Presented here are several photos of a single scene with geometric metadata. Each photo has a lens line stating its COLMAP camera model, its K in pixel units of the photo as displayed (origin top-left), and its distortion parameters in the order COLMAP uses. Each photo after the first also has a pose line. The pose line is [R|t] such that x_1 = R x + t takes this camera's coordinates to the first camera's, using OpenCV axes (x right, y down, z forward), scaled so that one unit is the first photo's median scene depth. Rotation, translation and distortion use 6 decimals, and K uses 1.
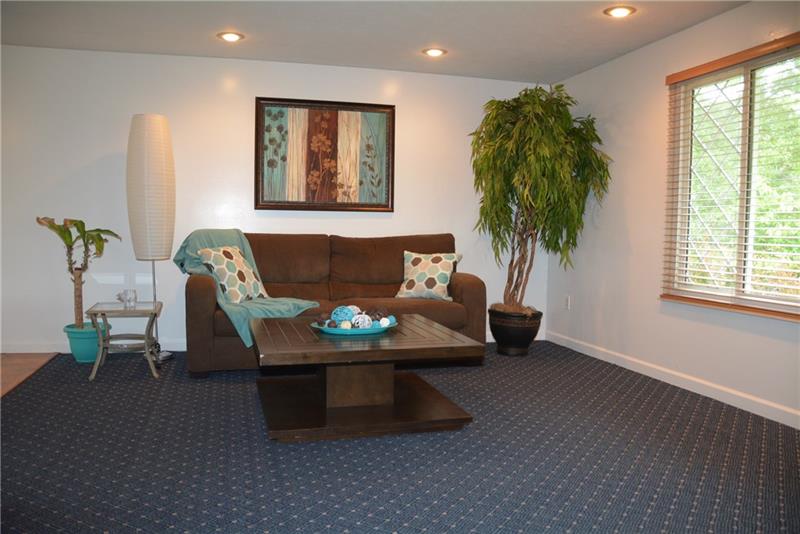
lens RADIAL K [[632.2, 0, 405.6], [0, 632.2, 276.6], [0, 0, 1]] dist [-0.164760, 0.140643]
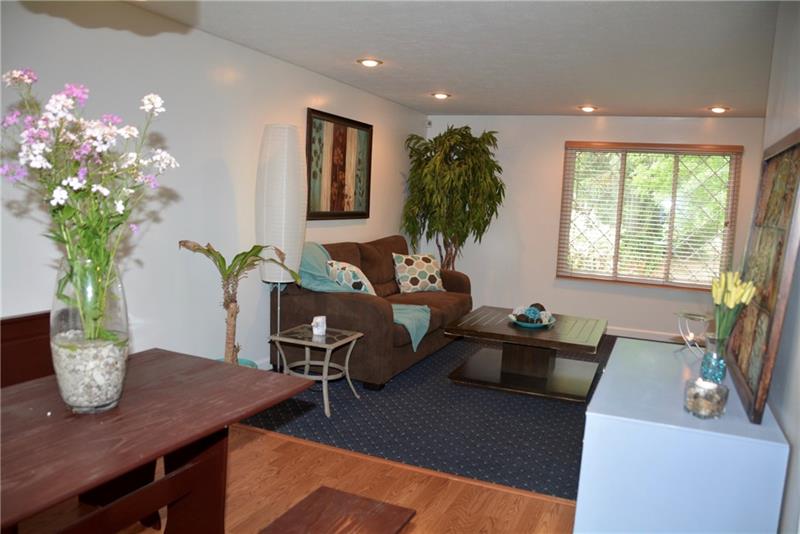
lens RADIAL K [[632.2, 0, 405.6], [0, 632.2, 276.6], [0, 0, 1]] dist [-0.164760, 0.140643]
pose [[0.624956, -0.083565, 0.776175, -0.917876], [0.023179, 0.995802, 0.088548, -0.101830], [-0.780316, -0.037348, 0.624269, 0.236092]]
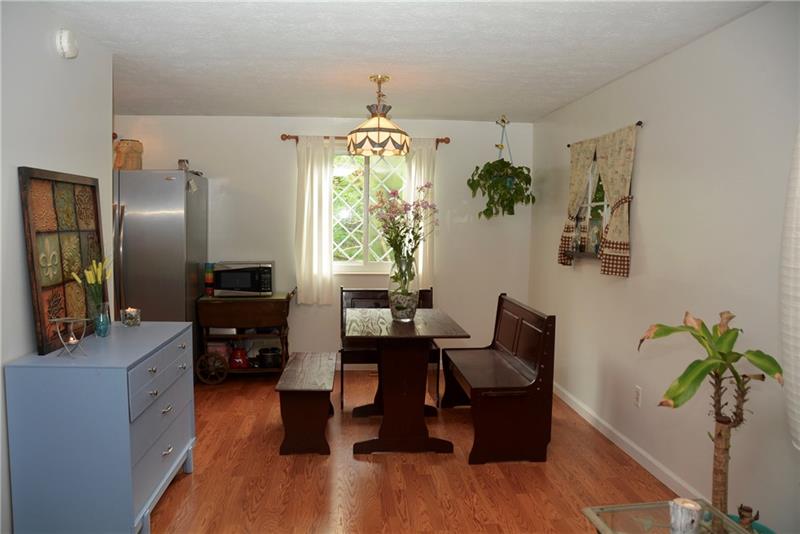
lens RADIAL K [[617.0, 0, 394.0], [0, 617.0, 273.3], [0, 0, 1]] dist [-0.121747, 0.006208]
pose [[-0.193311, 0.064791, -0.978996, 0.004332], [-0.083417, 0.993119, 0.082197, -0.133725], [0.977585, 0.097555, -0.186576, 0.697524]]
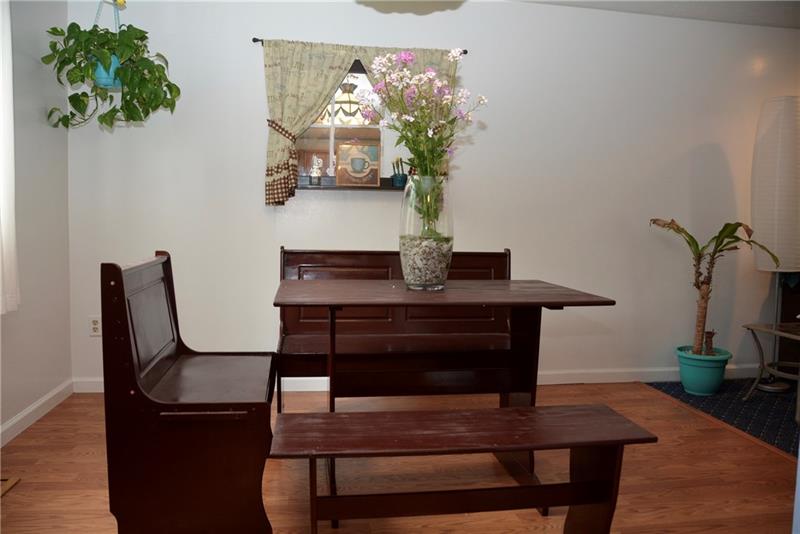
lens RADIAL K [[617.0, 0, 394.0], [0, 617.0, 273.3], [0, 0, 1]] dist [-0.121747, 0.006208]
pose [[0.991227, 0.012562, -0.131571, -0.737391], [-0.012337, 0.999921, 0.002523, -0.018569], [0.131593, -0.000877, 0.991303, 0.122349]]
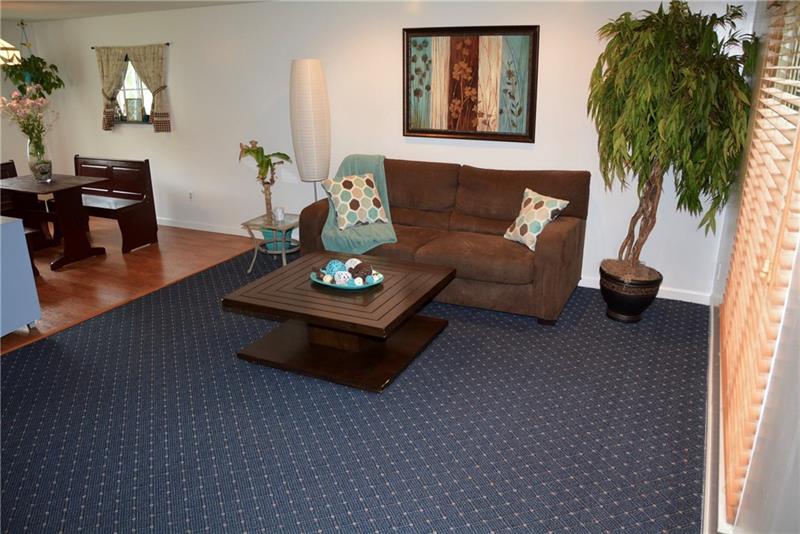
lens RADIAL K [[617.0, 0, 394.0], [0, 617.0, 273.3], [0, 0, 1]] dist [-0.121747, 0.006208]
pose [[0.745953, 0.196018, -0.636500, 0.465953], [-0.031024, 0.964896, 0.260793, -0.152482], [0.665276, -0.174792, 0.725848, 0.169754]]
